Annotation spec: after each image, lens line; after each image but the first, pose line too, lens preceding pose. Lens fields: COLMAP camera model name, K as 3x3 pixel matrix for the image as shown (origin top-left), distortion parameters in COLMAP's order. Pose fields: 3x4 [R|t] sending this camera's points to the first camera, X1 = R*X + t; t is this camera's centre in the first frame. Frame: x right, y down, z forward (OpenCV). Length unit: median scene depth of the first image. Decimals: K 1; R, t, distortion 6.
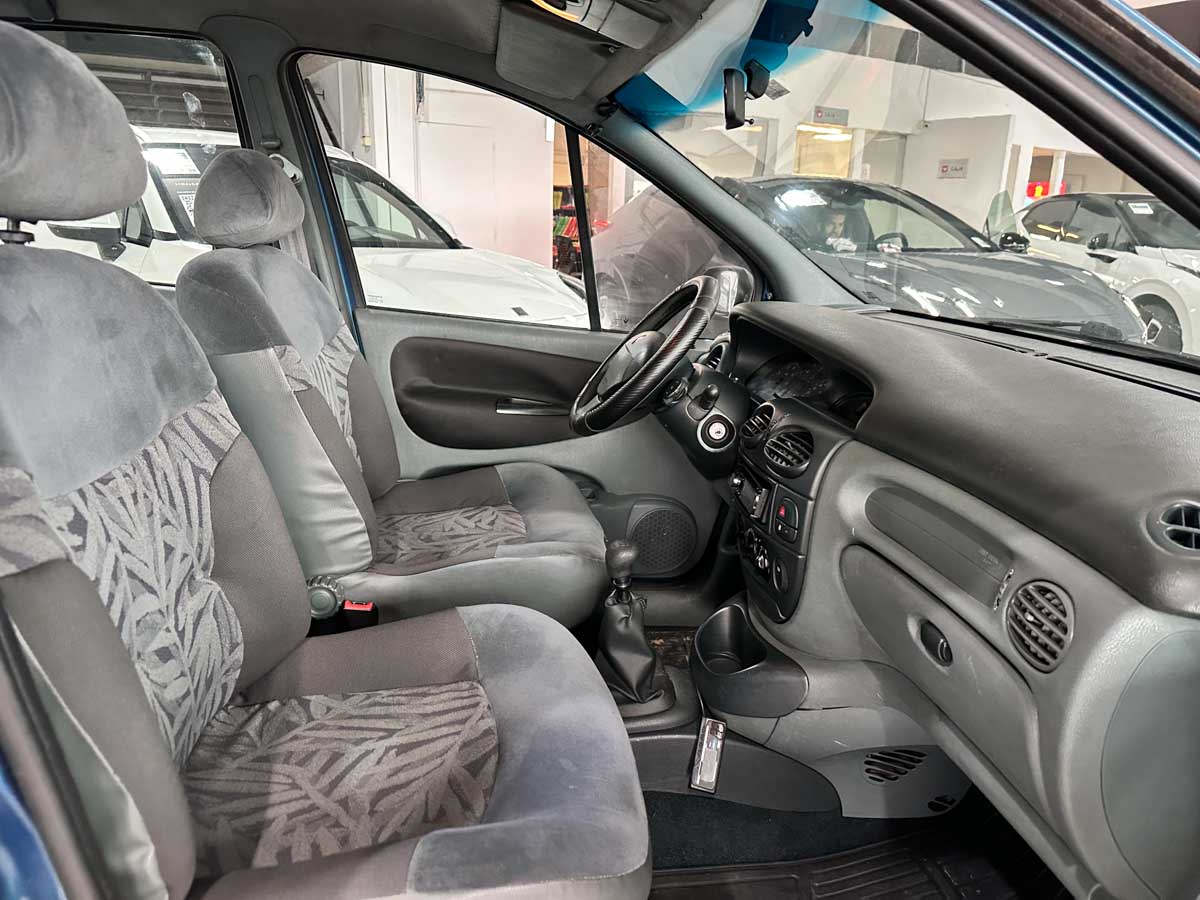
lens RADIAL K [[847.1, 0, 600.0], [0, 847.1, 450.0], [0, 0, 1]] dist [0.112861, -0.141926]
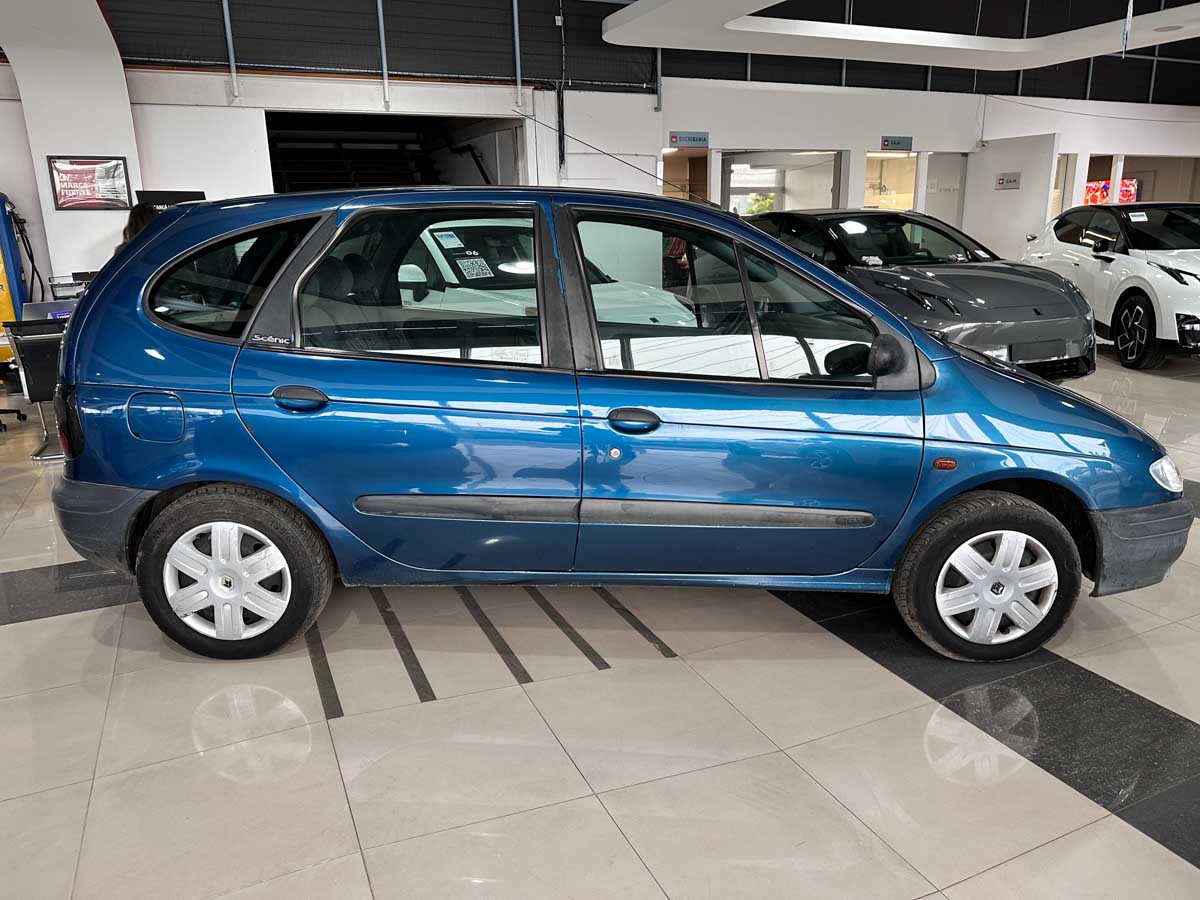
lens RADIAL K [[847.1, 0, 600.0], [0, 847.1, 450.0], [0, 0, 1]] dist [0.112861, -0.141926]
pose [[0.992627, -0.014492, -0.120343, 0.003553], [0.013532, 0.999870, -0.008797, 0.055305], [0.120455, 0.007104, 0.992693, -0.325783]]
